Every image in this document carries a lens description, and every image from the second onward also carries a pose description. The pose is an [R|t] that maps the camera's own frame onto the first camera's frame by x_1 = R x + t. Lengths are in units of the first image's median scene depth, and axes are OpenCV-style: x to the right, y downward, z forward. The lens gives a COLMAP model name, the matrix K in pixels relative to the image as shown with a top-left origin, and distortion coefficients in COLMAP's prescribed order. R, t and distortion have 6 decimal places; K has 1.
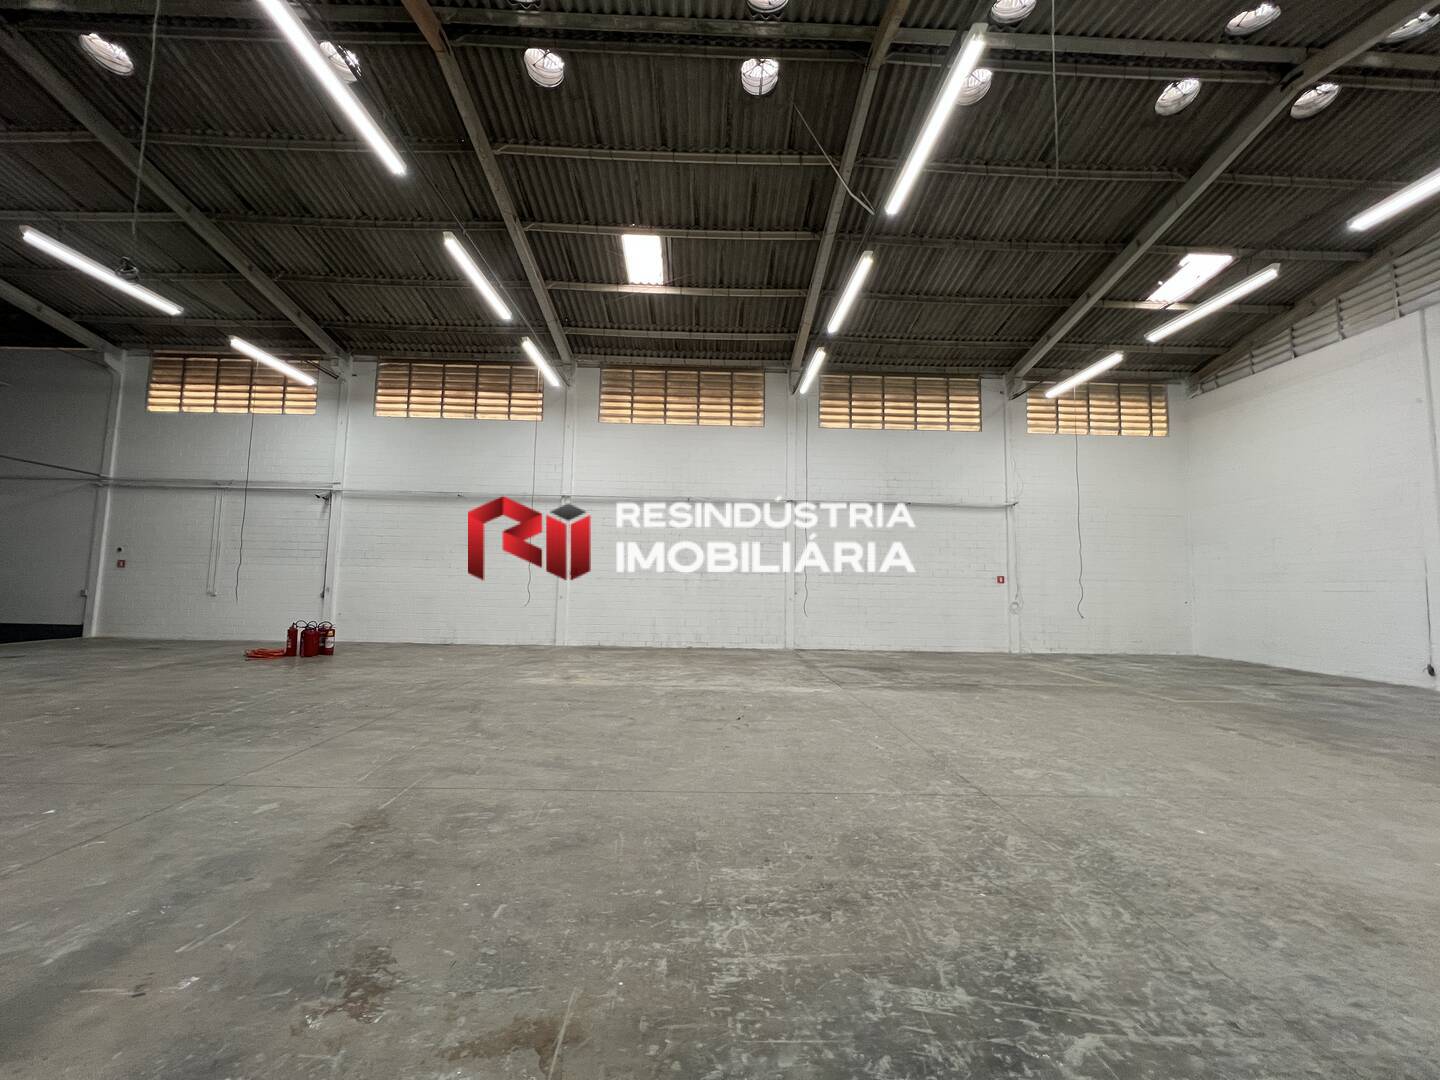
lens RADIAL K [[575.7, 0, 717.0], [0, 575.7, 538.1], [0, 0, 1]] dist [-0.004821, 0.000886]
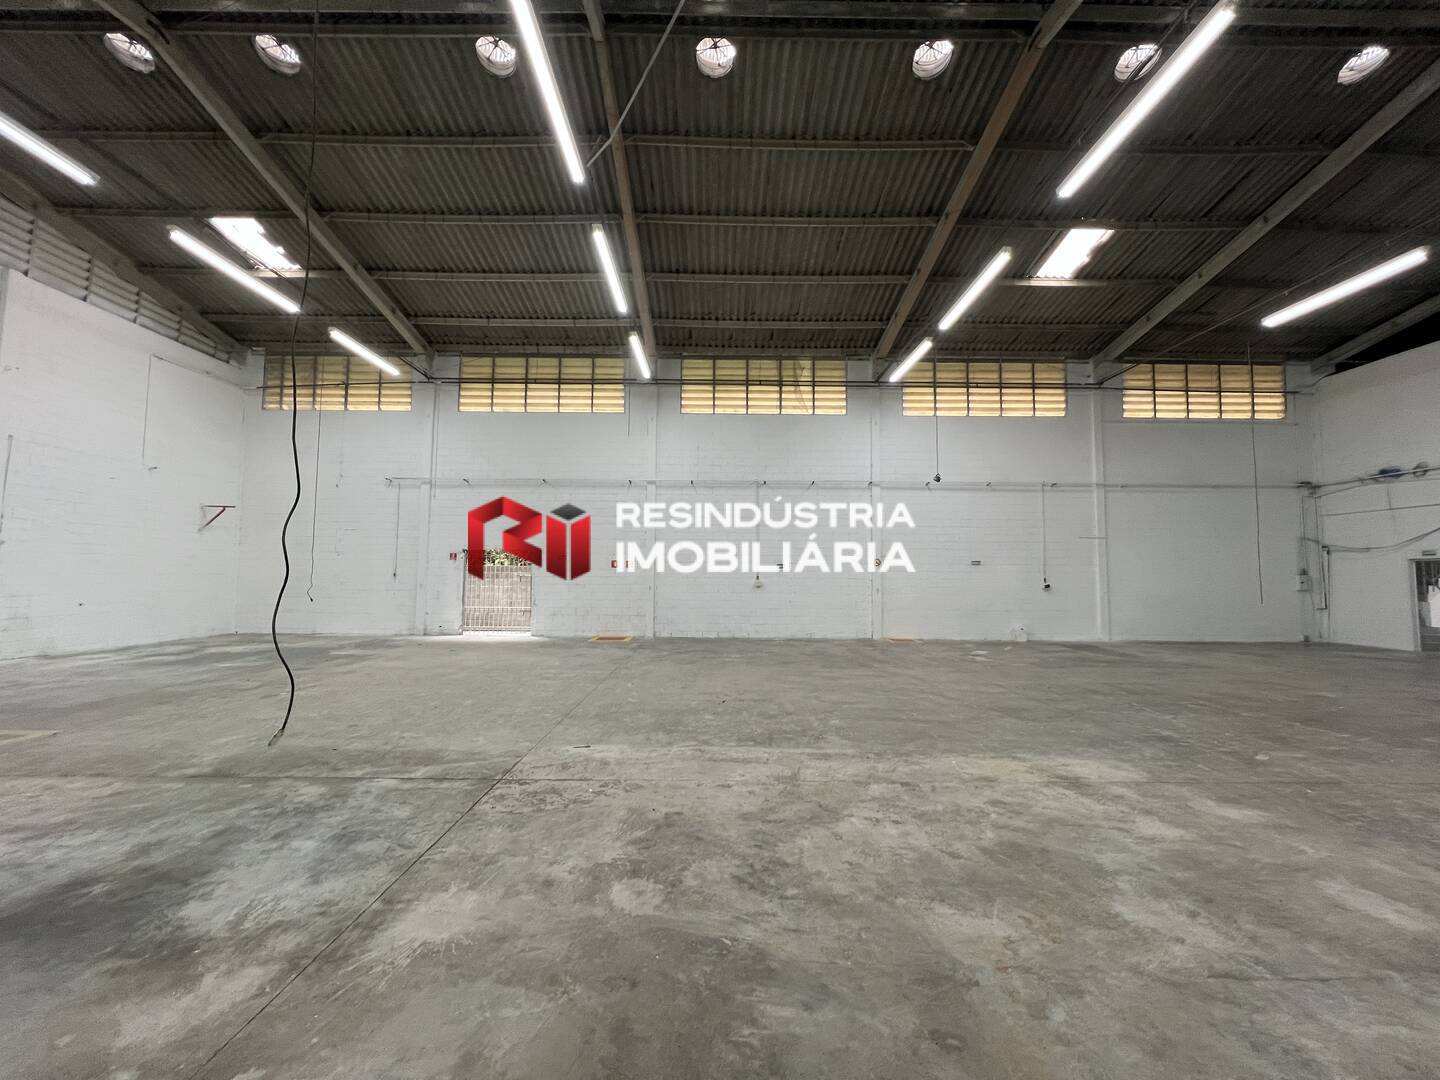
lens RADIAL K [[574.9, 0, 720.0], [0, 574.9, 540.0], [0, 0, 1]] dist [0.001139, 0.000009]
pose [[0.999648, -0.008341, -0.025185, -0.179322], [0.008868, 0.999742, 0.020910, -0.002626], [0.025005, -0.021126, 0.999464, -0.007951]]
